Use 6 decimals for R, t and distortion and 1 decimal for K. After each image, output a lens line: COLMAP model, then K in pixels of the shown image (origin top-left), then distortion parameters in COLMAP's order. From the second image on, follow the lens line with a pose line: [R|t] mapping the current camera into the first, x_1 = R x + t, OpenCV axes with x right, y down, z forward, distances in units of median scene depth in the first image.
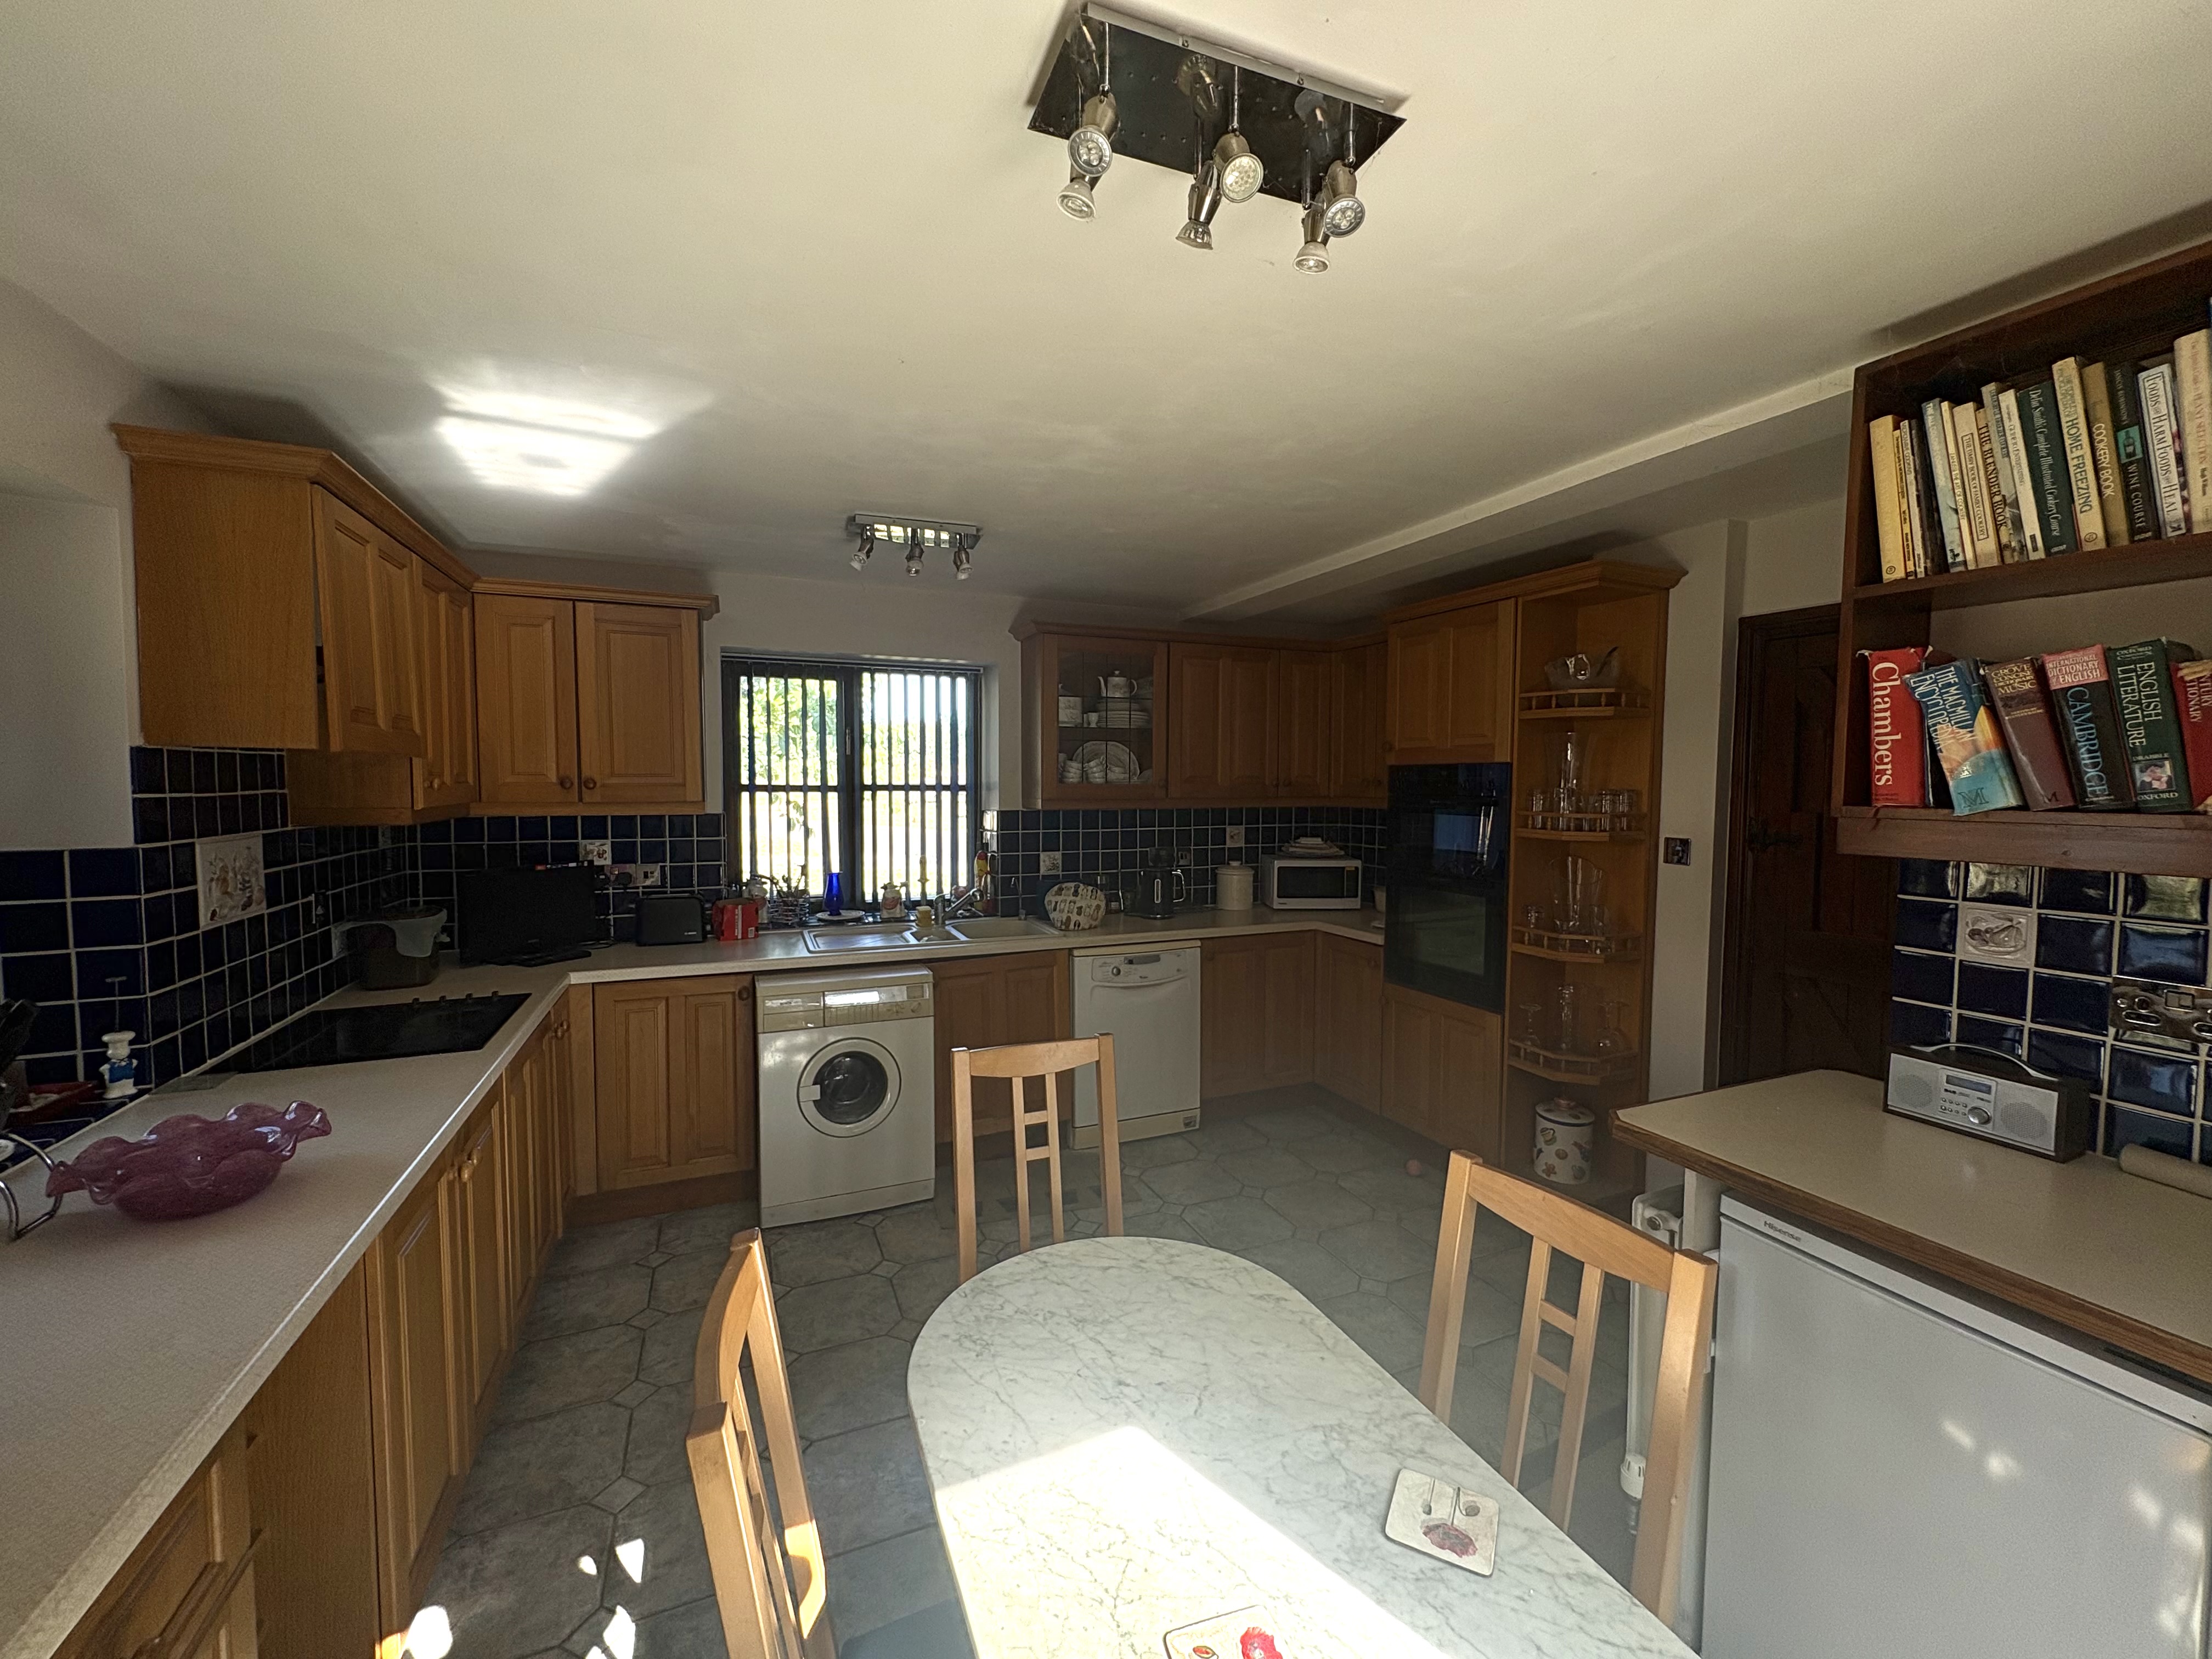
lens RADIAL K [[884.1, 0, 1098.2], [0, 884.1, 829.9], [0, 0, 1]] dist [0.001788, 0.000146]
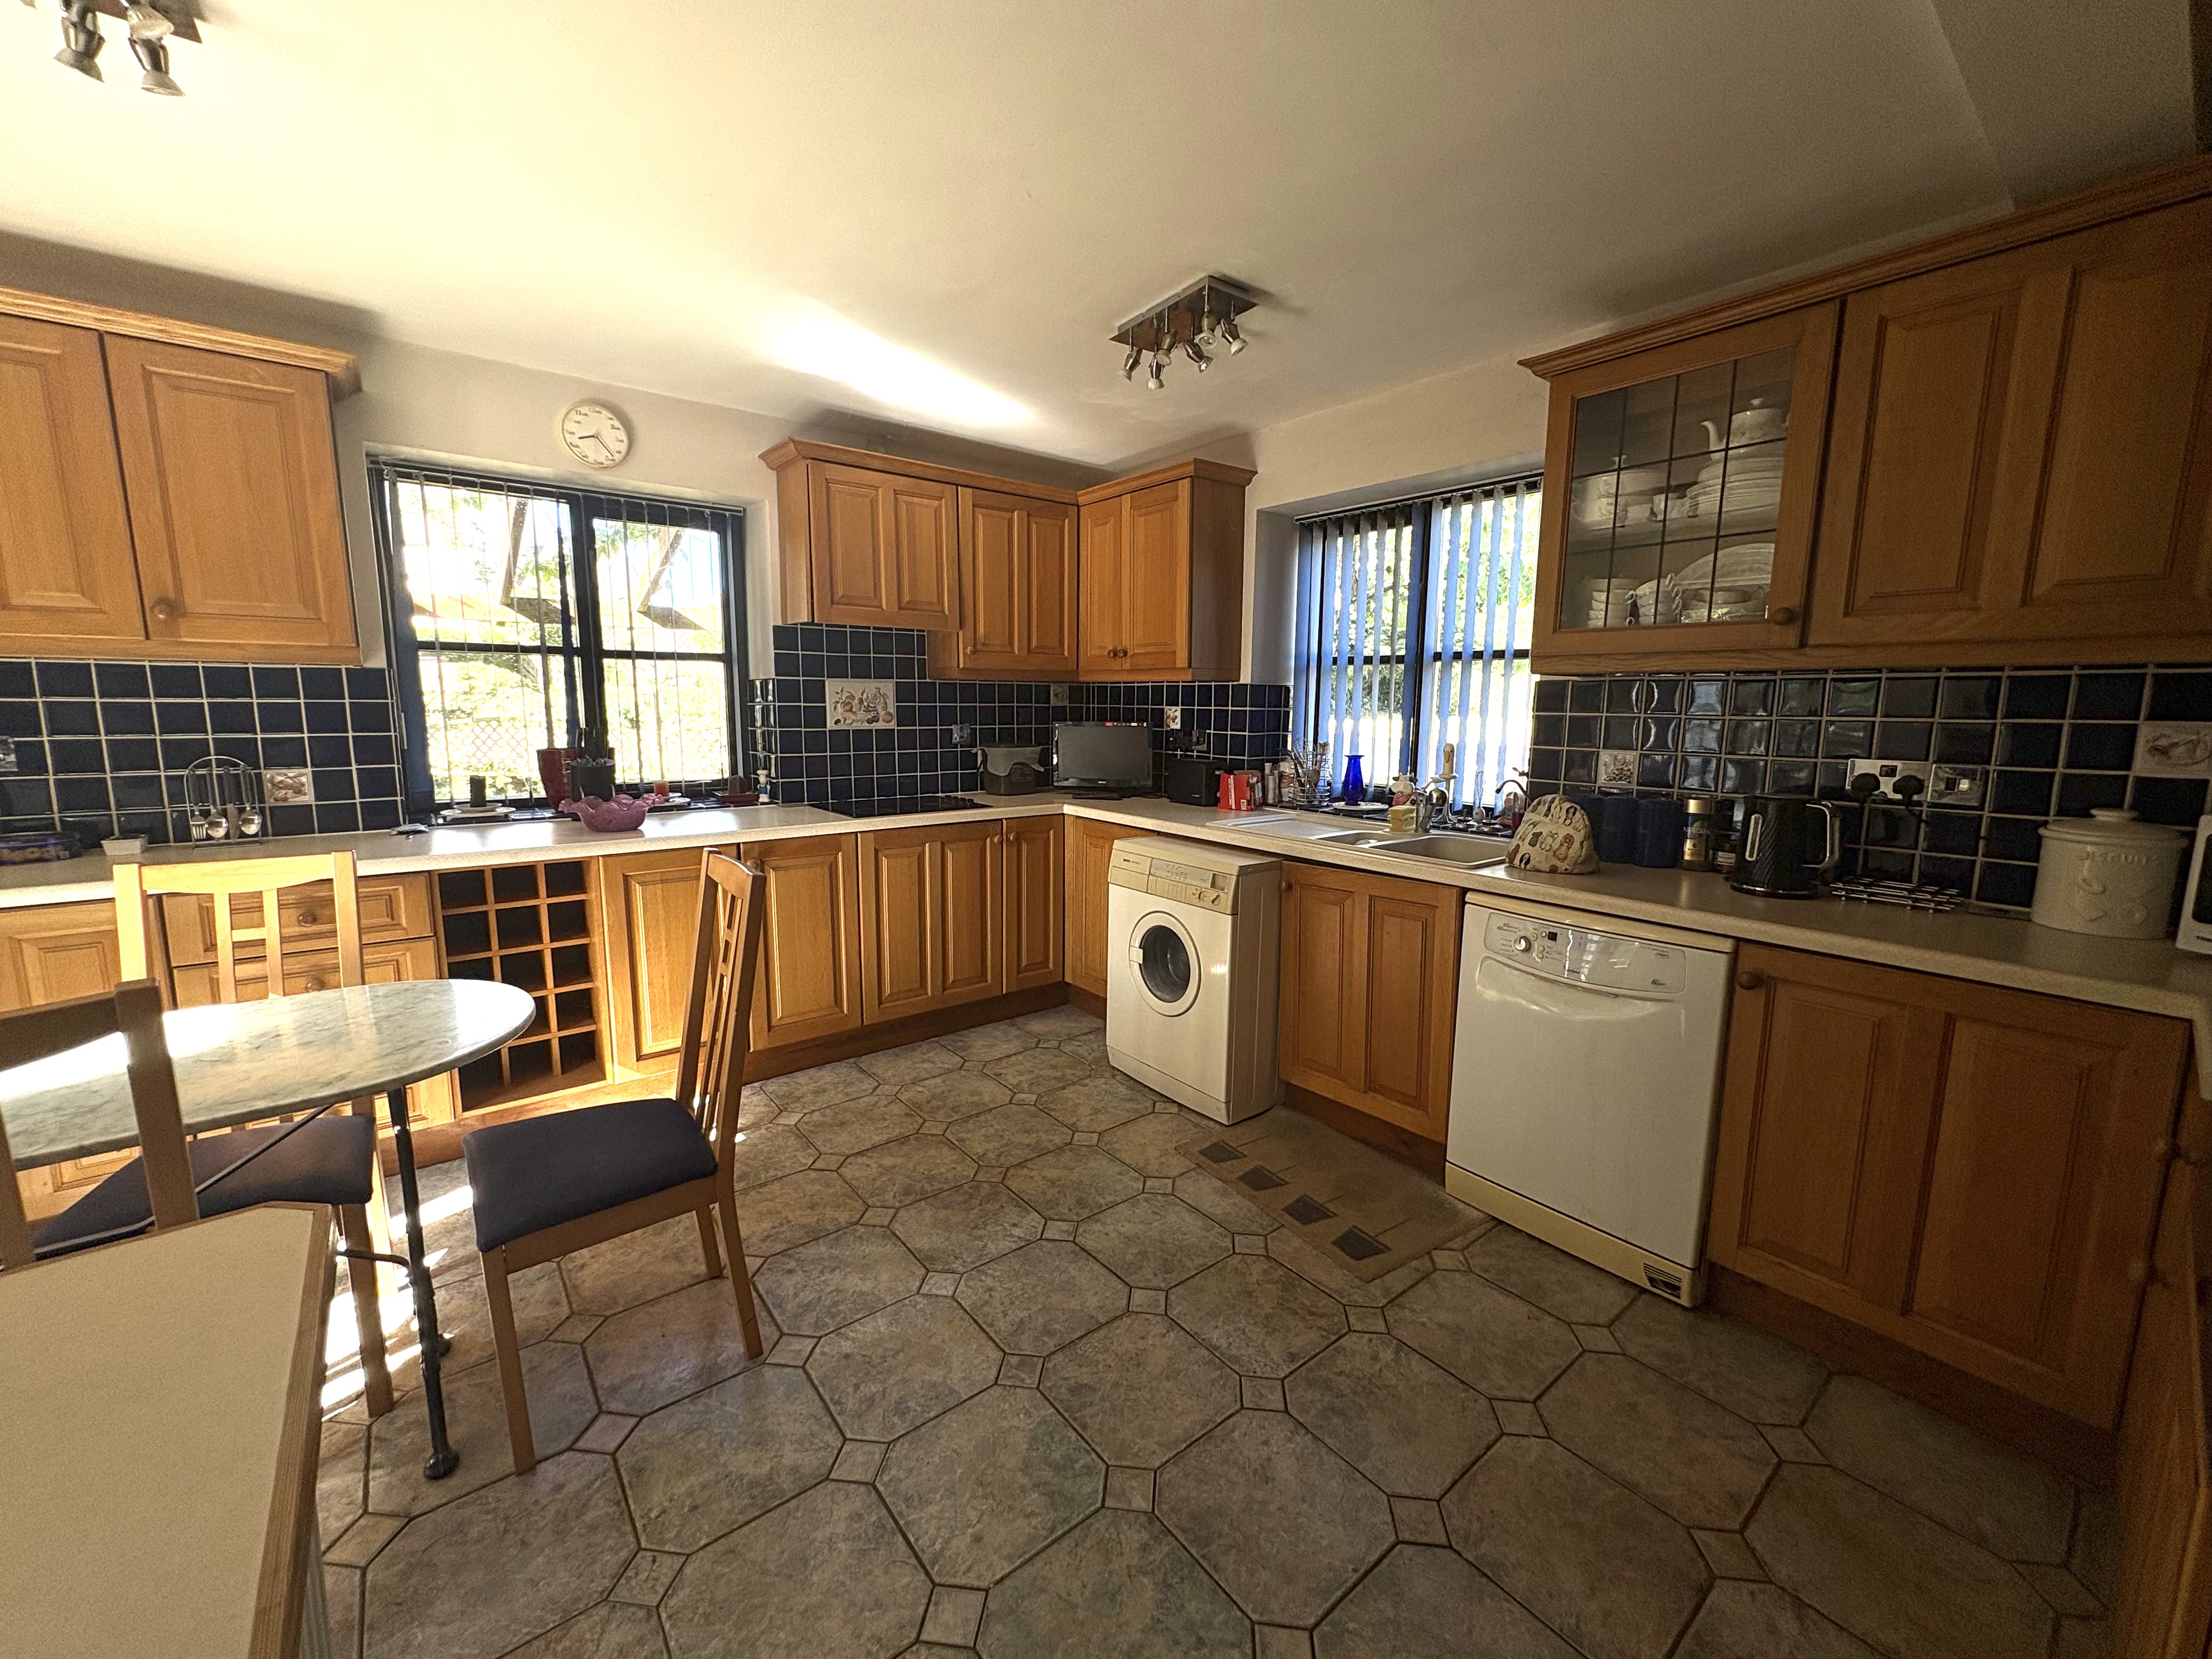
lens RADIAL K [[884.1, 0, 1102.5], [0, 884.1, 823.2], [0, 0, 1]] dist [0.001788, 0.000146]
pose [[0.269439, 0.134204, -0.953620, 0.522145], [-0.062723, 0.990585, 0.121684, 0.027567], [0.960973, 0.027027, 0.275320, 0.598032]]
